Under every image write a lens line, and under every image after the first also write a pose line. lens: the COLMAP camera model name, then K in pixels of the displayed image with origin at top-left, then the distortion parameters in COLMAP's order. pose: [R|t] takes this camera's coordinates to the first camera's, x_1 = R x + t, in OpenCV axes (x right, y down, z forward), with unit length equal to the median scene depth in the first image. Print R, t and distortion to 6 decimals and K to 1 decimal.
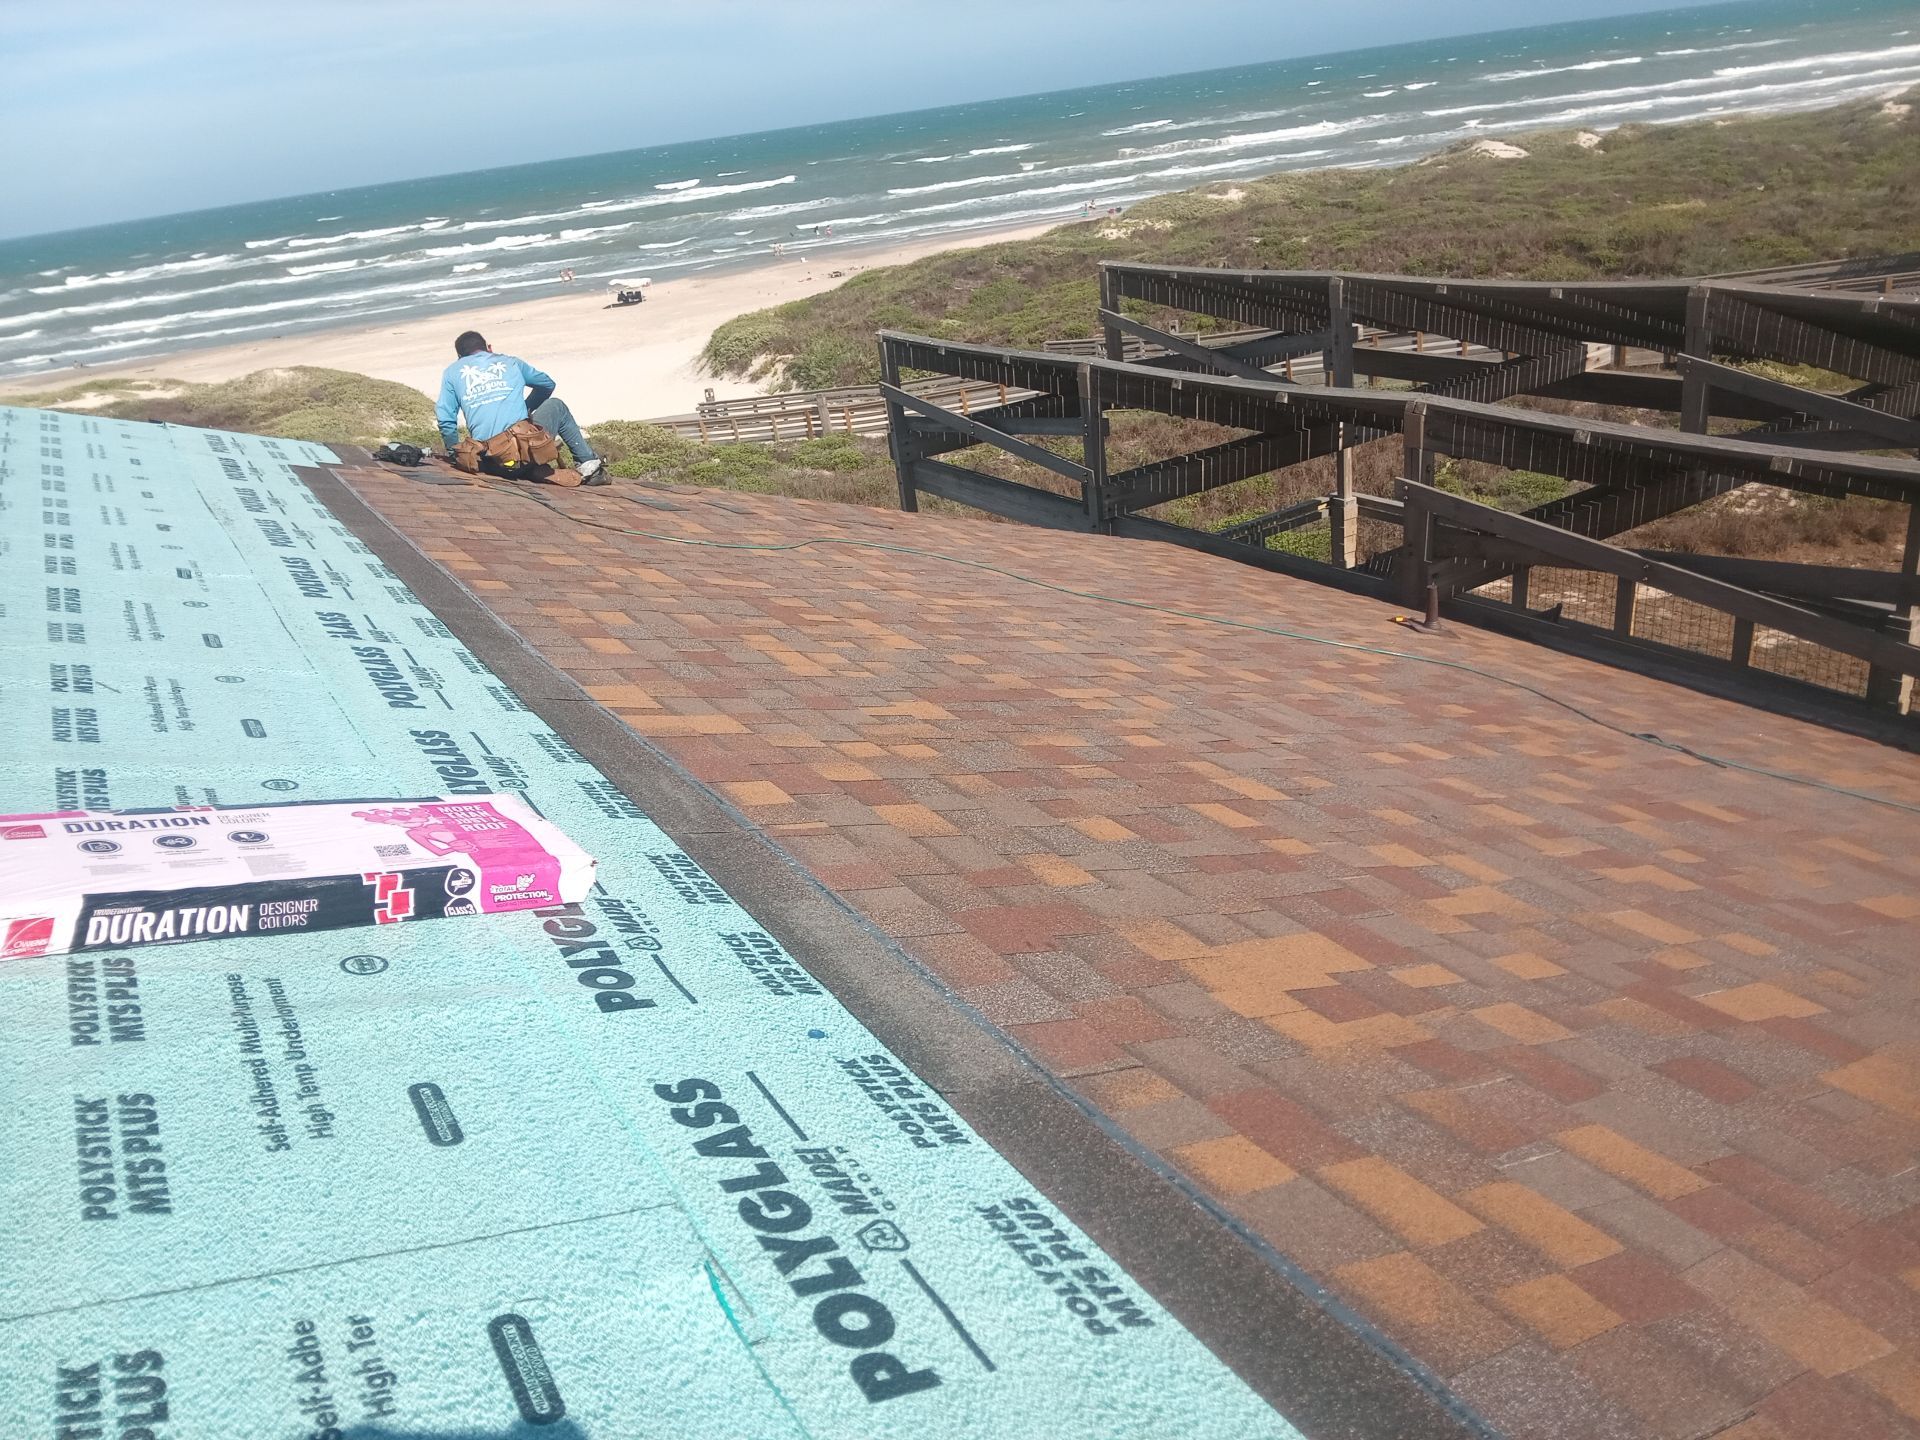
lens RADIAL K [[1423.0, 0, 970.2], [0, 1423.0, 727.1], [0, 0, 1]] dist [0.051931, -0.084464]
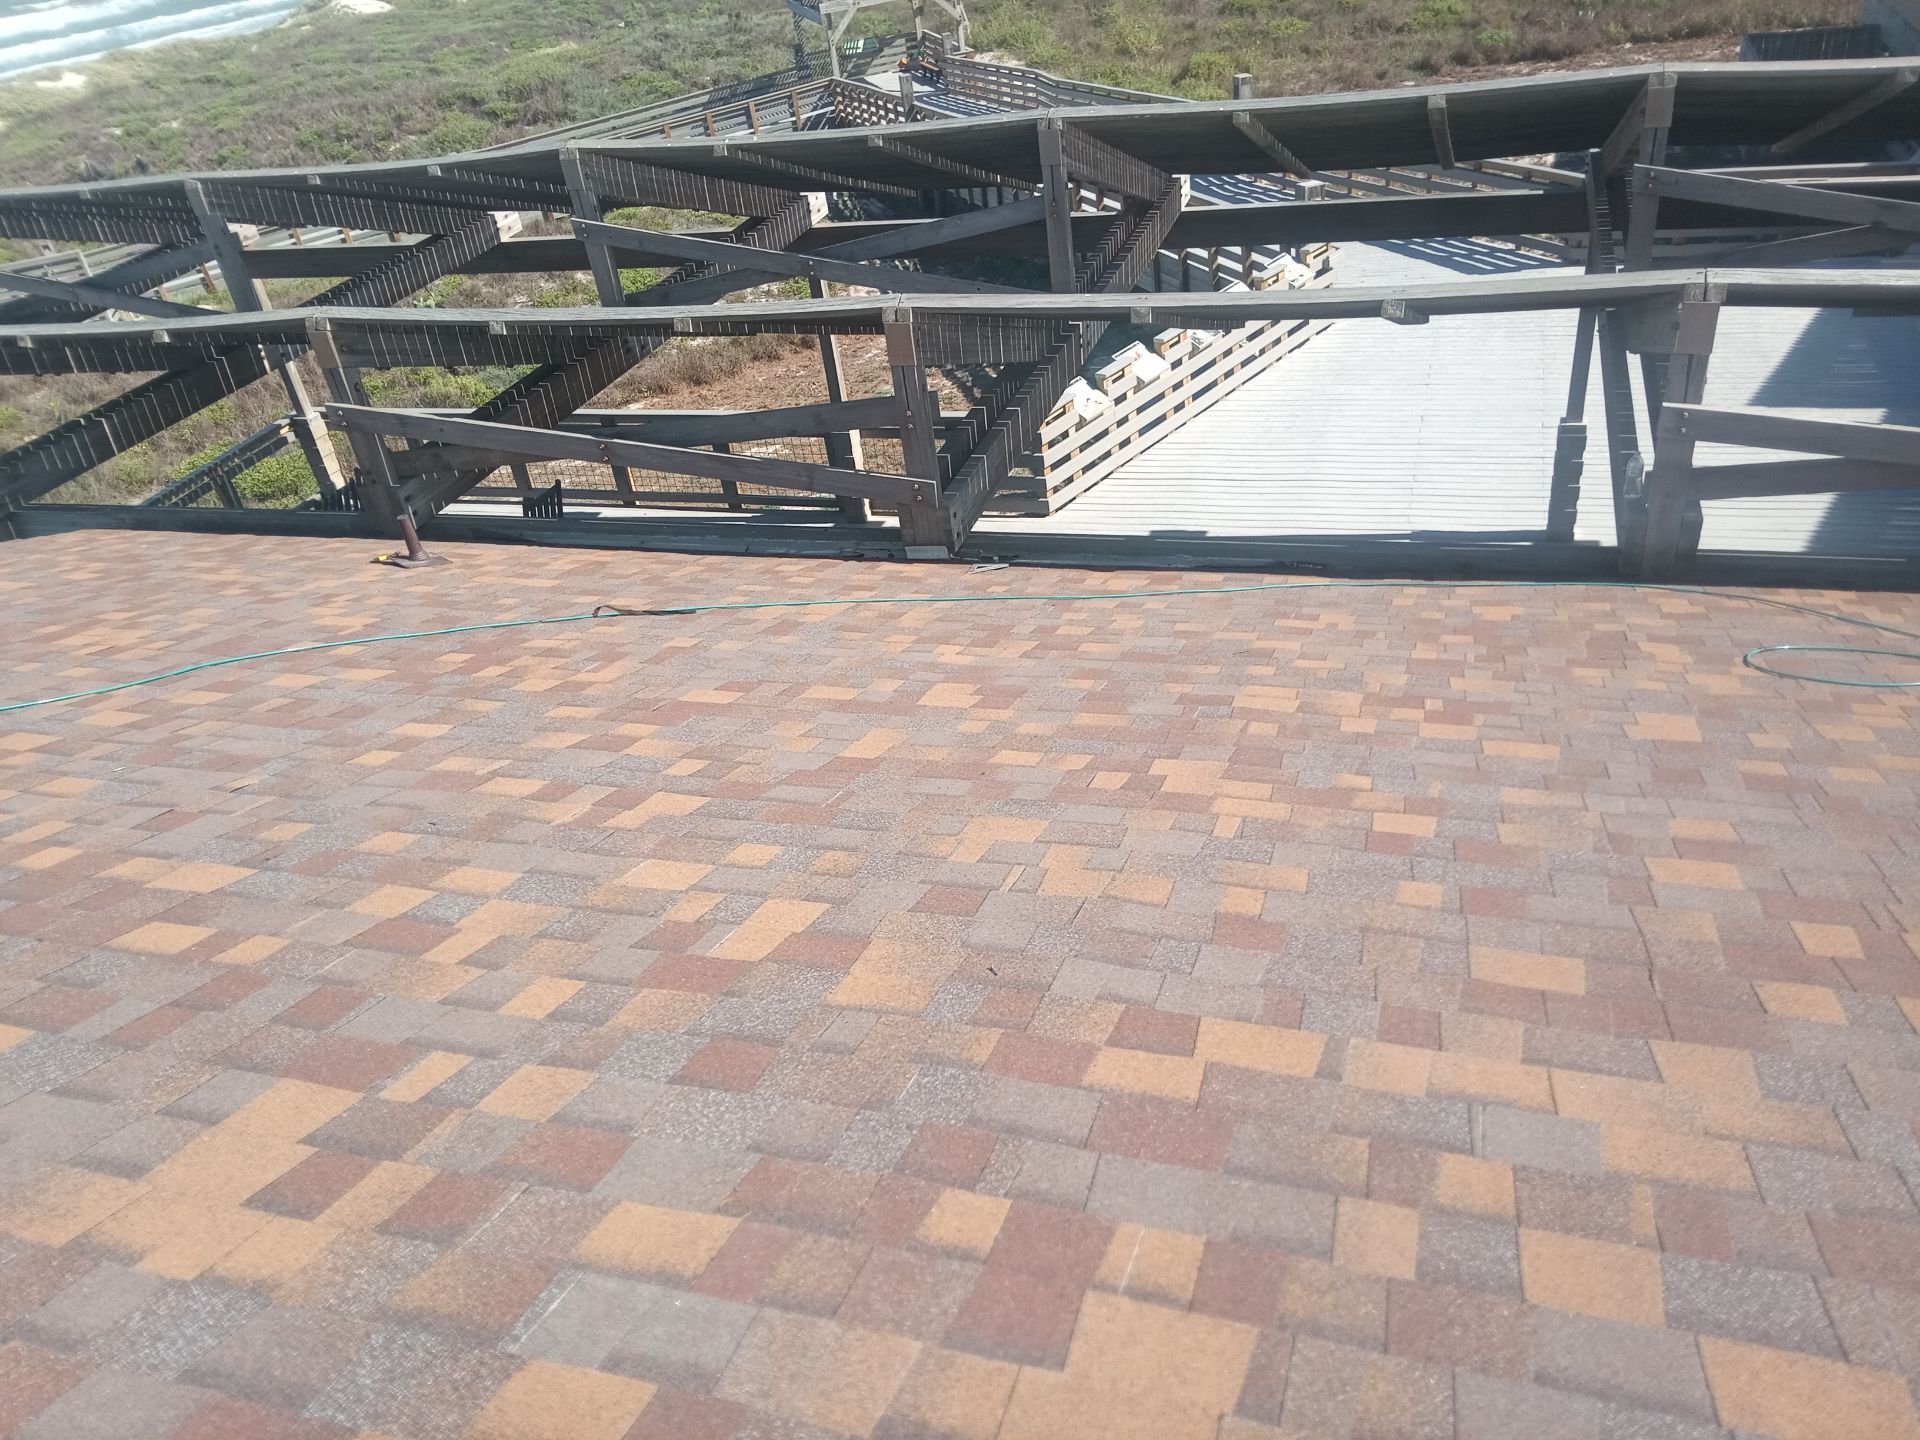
lens RADIAL K [[1423.0, 0, 970.2], [0, 1423.0, 727.1], [0, 0, 1]] dist [0.051931, -0.084464]
pose [[0.769107, -0.336508, 0.543357, 0.126136], [0.288366, 0.941419, 0.174859, -0.058707], [-0.570368, 0.022200, 0.821089, 0.072920]]
